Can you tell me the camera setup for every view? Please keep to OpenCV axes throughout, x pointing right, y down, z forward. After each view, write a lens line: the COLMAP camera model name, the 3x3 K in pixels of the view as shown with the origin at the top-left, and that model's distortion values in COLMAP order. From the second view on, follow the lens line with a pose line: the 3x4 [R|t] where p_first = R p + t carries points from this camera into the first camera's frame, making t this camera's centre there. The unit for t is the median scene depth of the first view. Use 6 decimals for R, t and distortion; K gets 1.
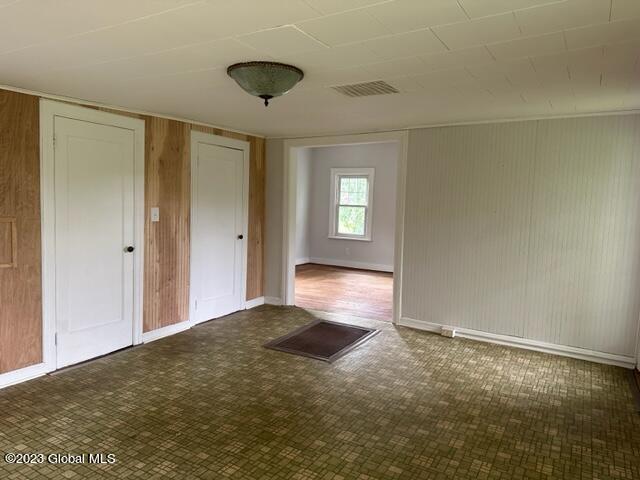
lens RADIAL K [[447.5, 0, 324.2], [0, 447.5, 242.3], [0, 0, 1]] dist [0.050395, -0.062100]
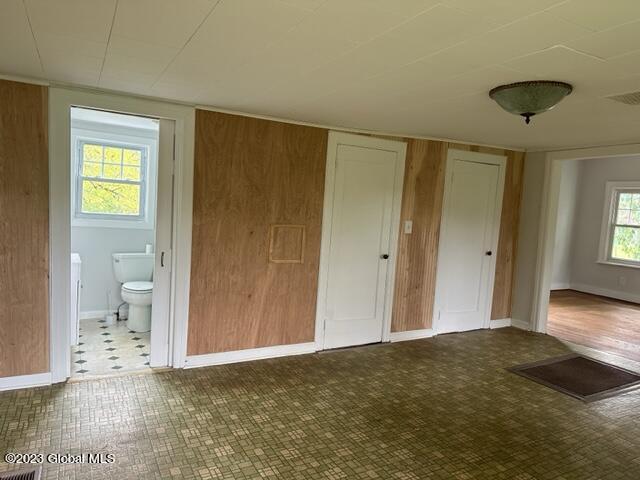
lens RADIAL K [[447.5, 0, 315.2], [0, 447.5, 240.9], [0, 0, 1]] dist [0.050395, -0.062100]
pose [[0.848340, 0.061823, -0.525830, 0.010290], [-0.078972, 0.996825, -0.010209, 0.001969], [0.523529, 0.050187, 0.850528, -0.059953]]
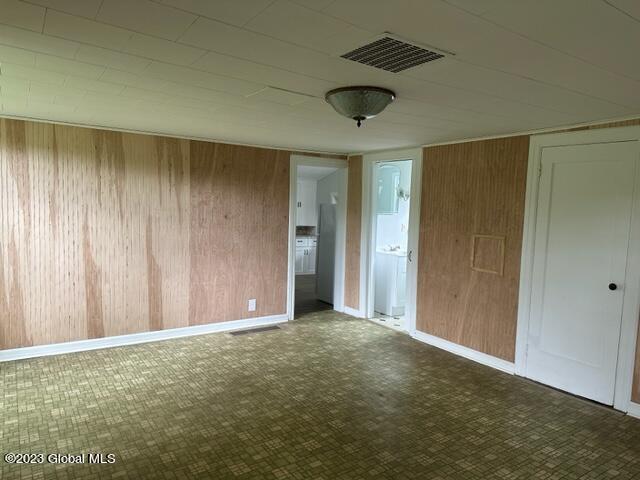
lens RADIAL K [[447.5, 0, 316.9], [0, 447.5, 242.1], [0, 0, 1]] dist [0.050395, -0.062100]
pose [[-0.435865, 0.029462, -0.899530, 0.638196], [-0.131095, 0.986726, 0.095839, -0.086132], [0.890414, 0.159697, -0.426217, 1.014471]]
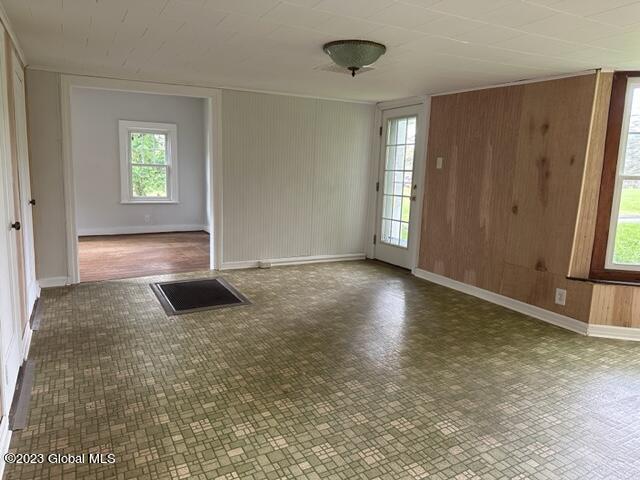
lens RADIAL K [[447.5, 0, 318.5], [0, 447.5, 236.2], [0, 0, 1]] dist [0.050395, -0.062100]
pose [[0.520054, -0.142479, 0.842166, -0.906174], [0.070080, 0.989782, 0.124178, -0.025887], [-0.851253, -0.005561, 0.524725, 0.315308]]
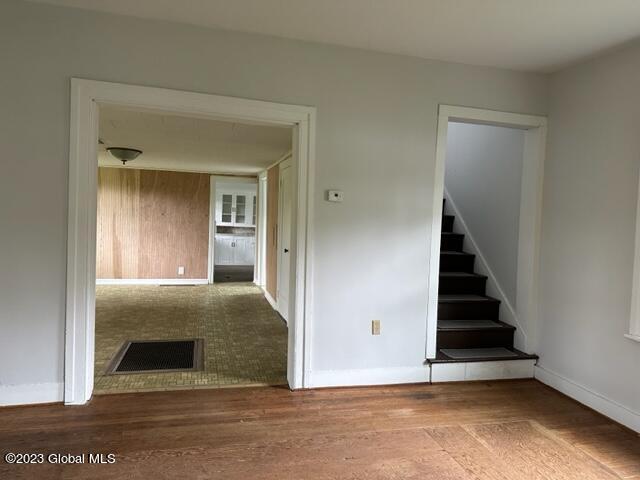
lens RADIAL K [[447.5, 0, 319.9], [0, 447.5, 237.9], [0, 0, 1]] dist [0.050395, -0.062100]
pose [[-0.710685, -0.025408, -0.703051, 0.545960], [-0.124875, 0.988034, 0.090524, -0.185978], [0.692339, 0.152128, -0.705354, 2.394515]]
